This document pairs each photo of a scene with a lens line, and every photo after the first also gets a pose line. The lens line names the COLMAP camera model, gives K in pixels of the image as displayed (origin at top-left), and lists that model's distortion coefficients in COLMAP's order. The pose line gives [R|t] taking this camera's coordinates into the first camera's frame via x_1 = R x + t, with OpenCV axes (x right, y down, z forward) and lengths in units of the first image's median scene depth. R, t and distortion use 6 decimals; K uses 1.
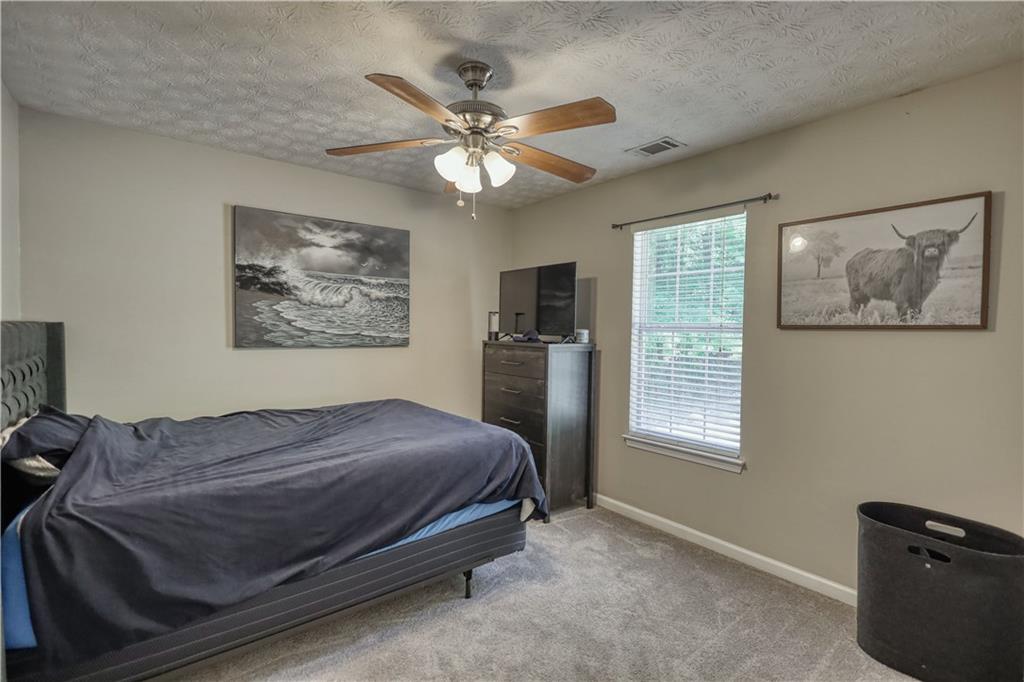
lens RADIAL K [[480.2, 0, 514.5], [0, 480.2, 337.1], [0, 0, 1]] dist [-0.003199, 0.000778]
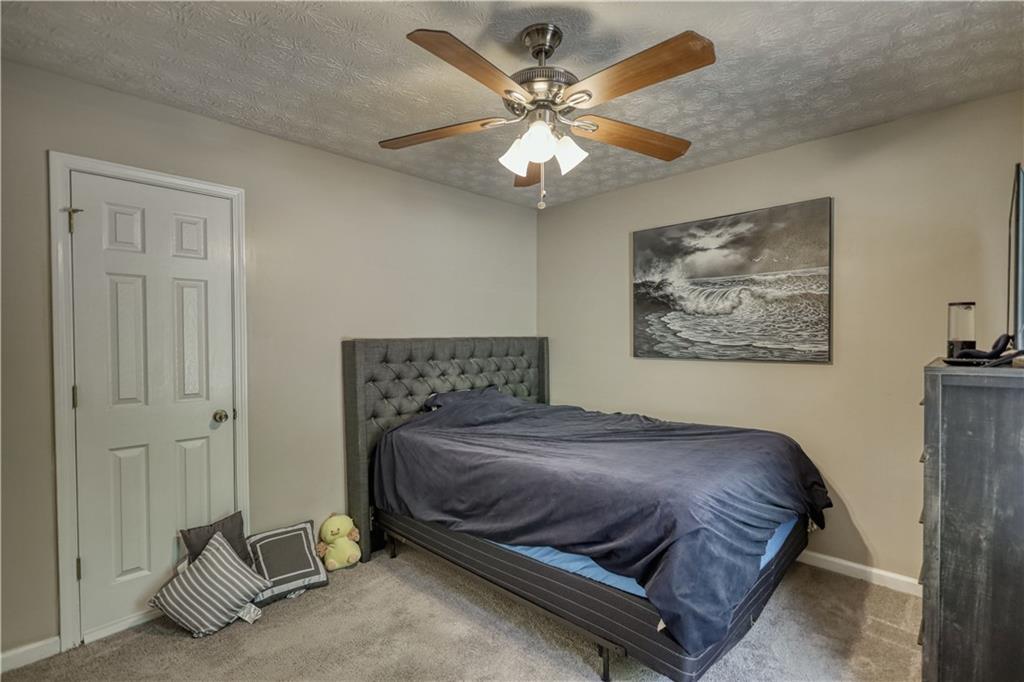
lens RADIAL K [[480.2, 0, 512.5], [0, 480.2, 342.1], [0, 0, 1]] dist [-0.003199, 0.000778]
pose [[0.127804, -0.008120, -0.991766, 0.470744], [-0.012017, 0.999880, -0.009735, 0.001298], [0.991727, 0.013162, 0.127692, 0.526411]]
